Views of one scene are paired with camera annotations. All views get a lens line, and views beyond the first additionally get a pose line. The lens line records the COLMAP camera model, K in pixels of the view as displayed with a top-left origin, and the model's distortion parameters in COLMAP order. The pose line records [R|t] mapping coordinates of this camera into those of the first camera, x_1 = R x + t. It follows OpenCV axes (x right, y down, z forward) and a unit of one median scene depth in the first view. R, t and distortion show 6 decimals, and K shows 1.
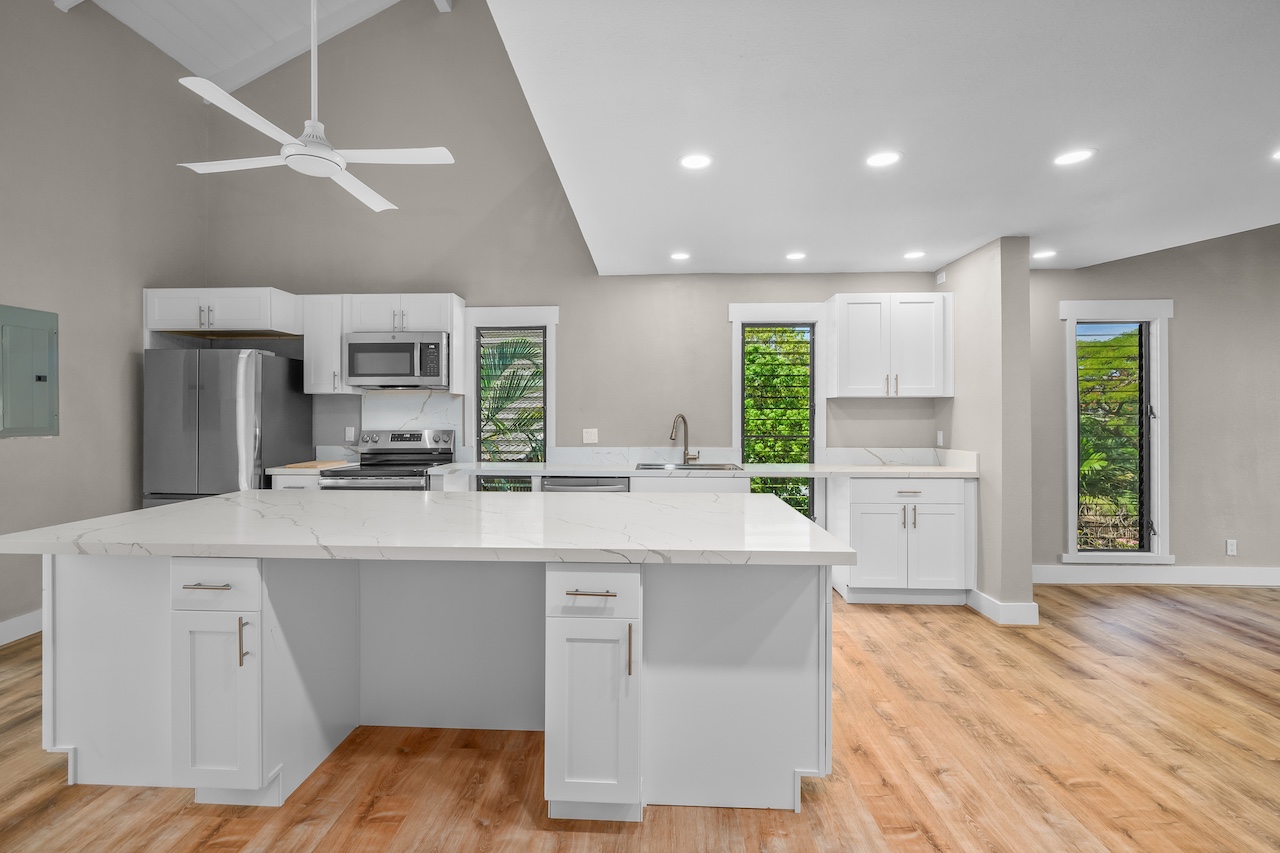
lens RADIAL K [[592.8, 0, 631.0], [0, 592.8, 410.8], [0, 0, 1]] dist [-0.007423, 0.003033]
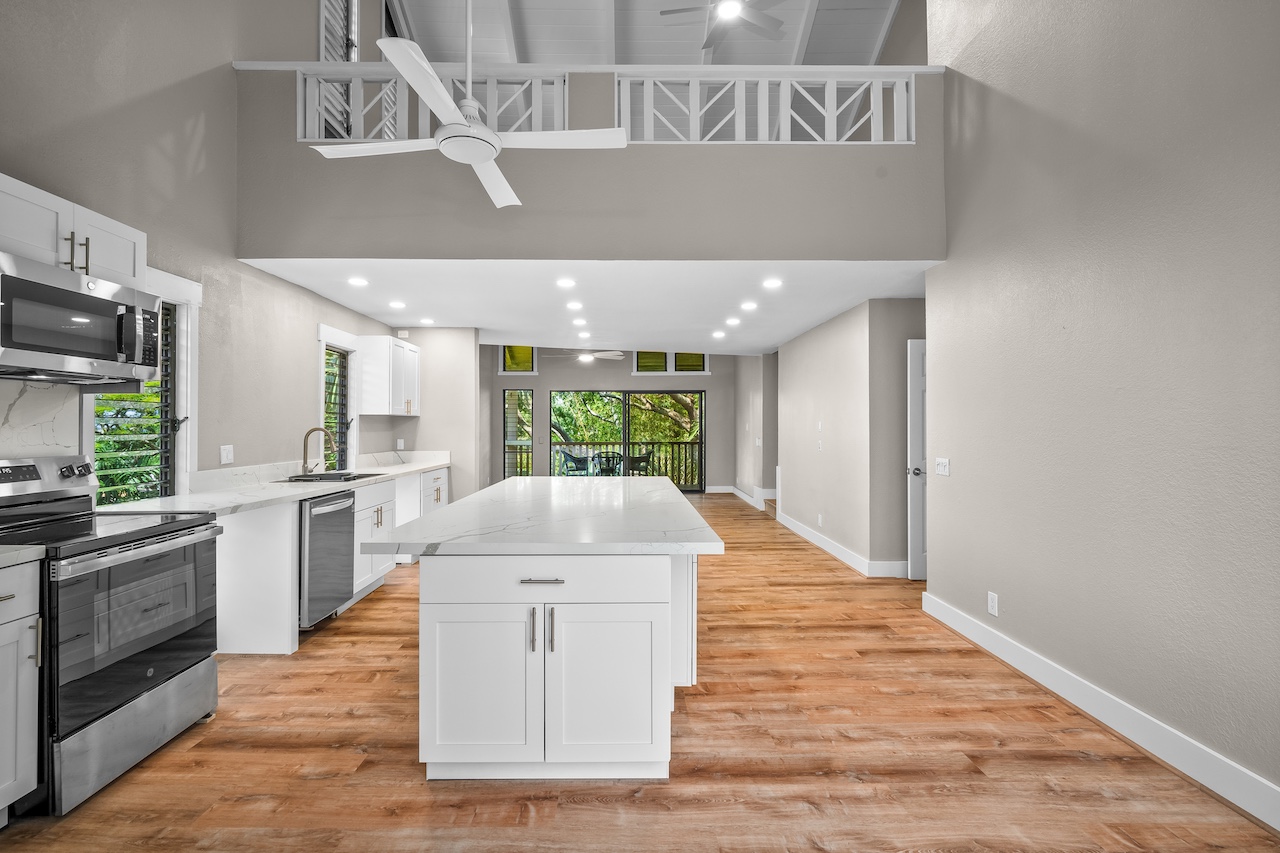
lens RADIAL K [[592.8, 0, 632.8], [0, 592.8, 422.1], [0, 0, 1]] dist [-0.007423, 0.003033]
pose [[-0.069730, 0.008844, 0.997527, -0.941590], [-0.006845, 0.999933, -0.009344, 0.001859], [-0.997542, -0.007480, -0.069664, 0.522321]]
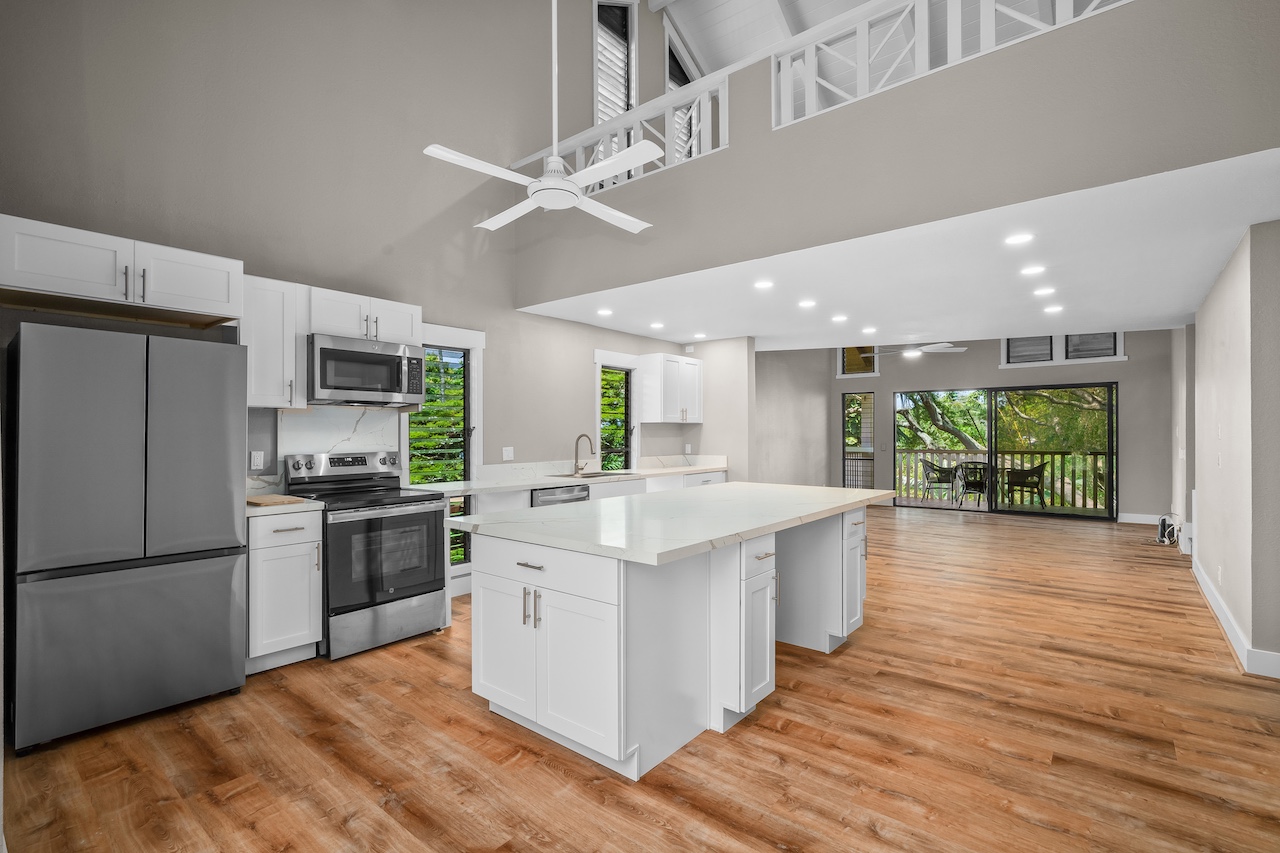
lens RADIAL K [[592.8, 0, 615.3], [0, 592.8, 431.3], [0, 0, 1]] dist [-0.007423, 0.003033]
pose [[0.603836, 0.001848, 0.797107, -0.858611], [-0.003726, 0.999993, 0.000504, -0.000560], [-0.797100, -0.003275, 0.603838, 0.179849]]
